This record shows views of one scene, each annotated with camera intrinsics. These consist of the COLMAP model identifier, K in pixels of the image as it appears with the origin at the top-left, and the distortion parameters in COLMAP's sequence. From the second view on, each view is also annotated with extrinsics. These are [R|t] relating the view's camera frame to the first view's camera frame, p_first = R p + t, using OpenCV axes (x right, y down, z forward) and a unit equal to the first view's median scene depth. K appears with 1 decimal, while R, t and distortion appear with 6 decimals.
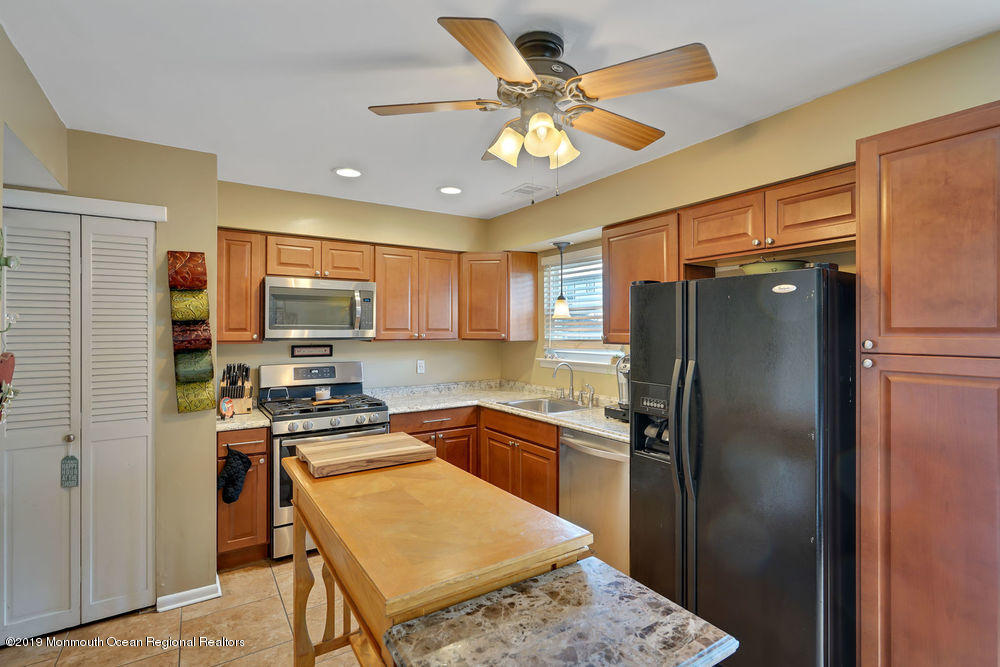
lens RADIAL K [[474.7, 0, 500.0], [0, 474.7, 333.5], [0, 0, 1]] dist [-0.000379, 0.000374]
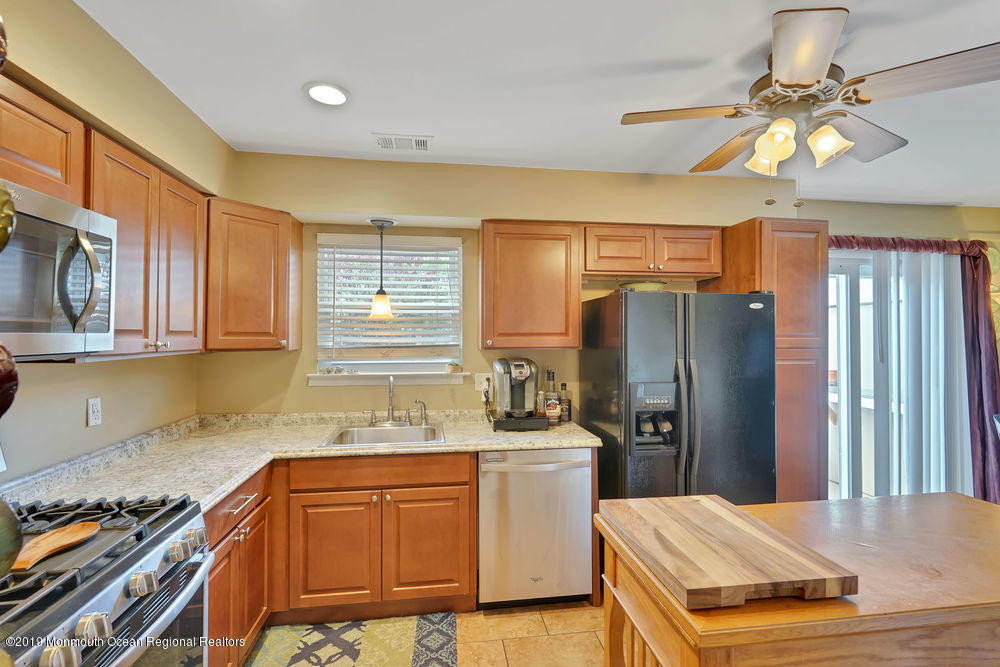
lens RADIAL K [[467.2, 0, 501.5], [0, 467.2, 334.6], [0, 0, 1]] dist [-0.002774, 0.001047]
pose [[0.424206, -0.000246, 0.905566, -0.497334], [0.006002, 0.999979, -0.002540, -0.003422], [-0.905546, 0.006513, 0.424199, 0.528308]]
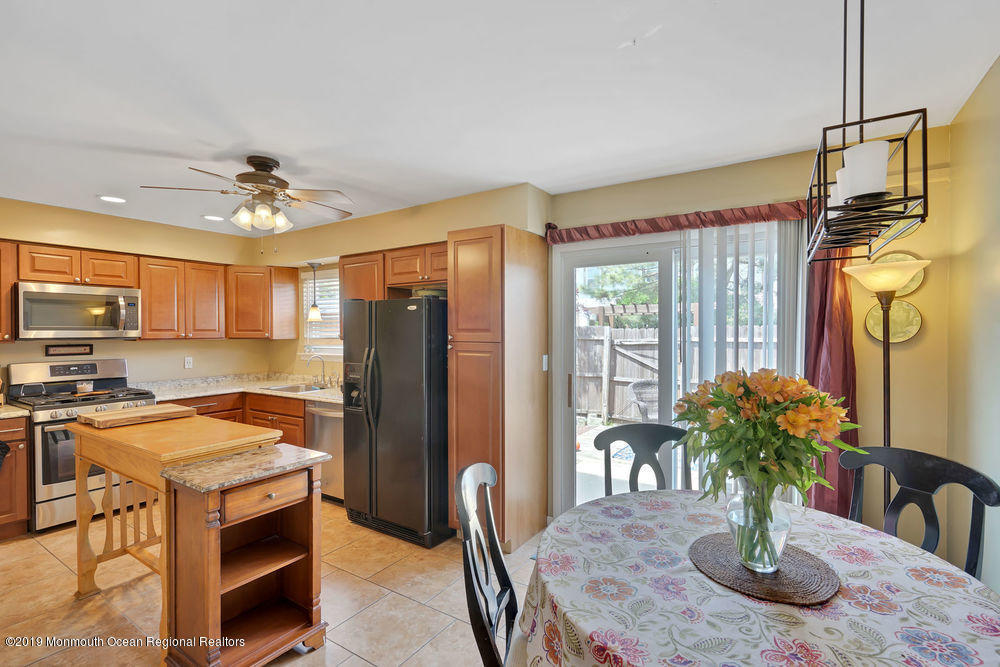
lens RADIAL K [[471.7, 0, 497.0], [0, 471.7, 338.5], [0, 0, 1]] dist [-0.002729, 0.004779]
pose [[0.919236, -0.008815, 0.393607, 0.083115], [0.004674, 0.999923, 0.011479, 0.002875], [-0.393678, -0.008712, 0.919207, -0.400298]]
